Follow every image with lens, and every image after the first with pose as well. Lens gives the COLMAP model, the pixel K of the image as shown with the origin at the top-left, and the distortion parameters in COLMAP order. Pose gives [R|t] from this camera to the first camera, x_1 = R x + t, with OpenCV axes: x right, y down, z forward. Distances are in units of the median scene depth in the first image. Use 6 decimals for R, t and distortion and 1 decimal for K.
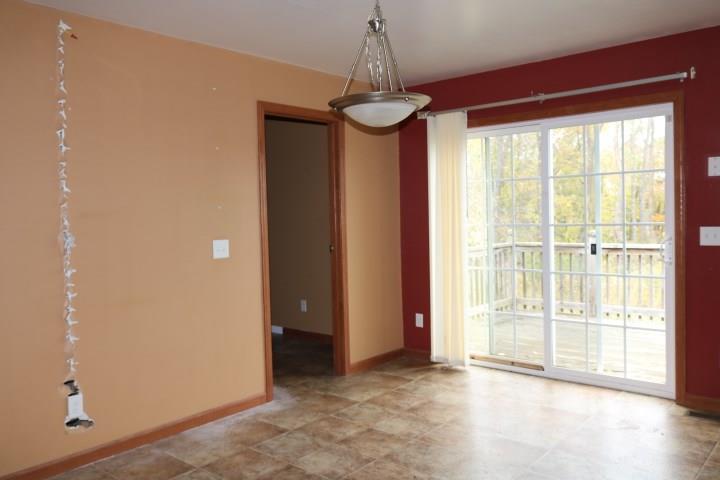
lens RADIAL K [[598.8, 0, 359.4], [0, 598.8, 228.2], [0, 0, 1]] dist [-0.009845, -0.005021]
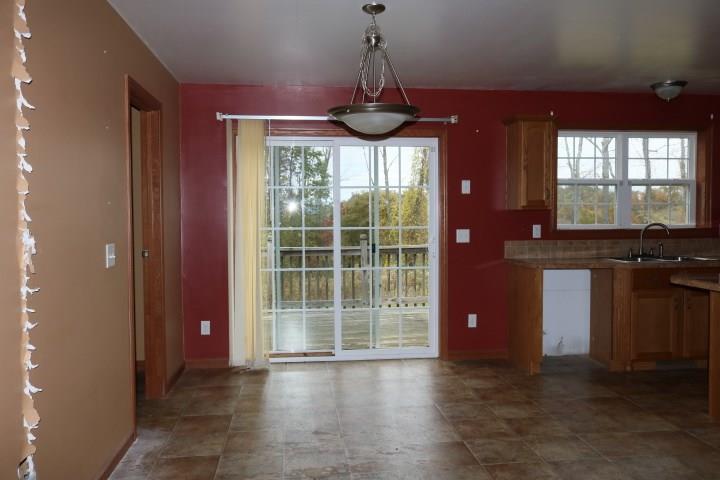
lens RADIAL K [[581.0, 0, 360.0], [0, 581.0, 240.0], [0, 0, 1]] dist [-0.029194, 0.001357]
pose [[0.680842, -0.016470, 0.732245, -0.525976], [0.016589, 0.999837, 0.007064, 0.008089], [-0.732242, 0.007337, 0.681005, 0.213714]]
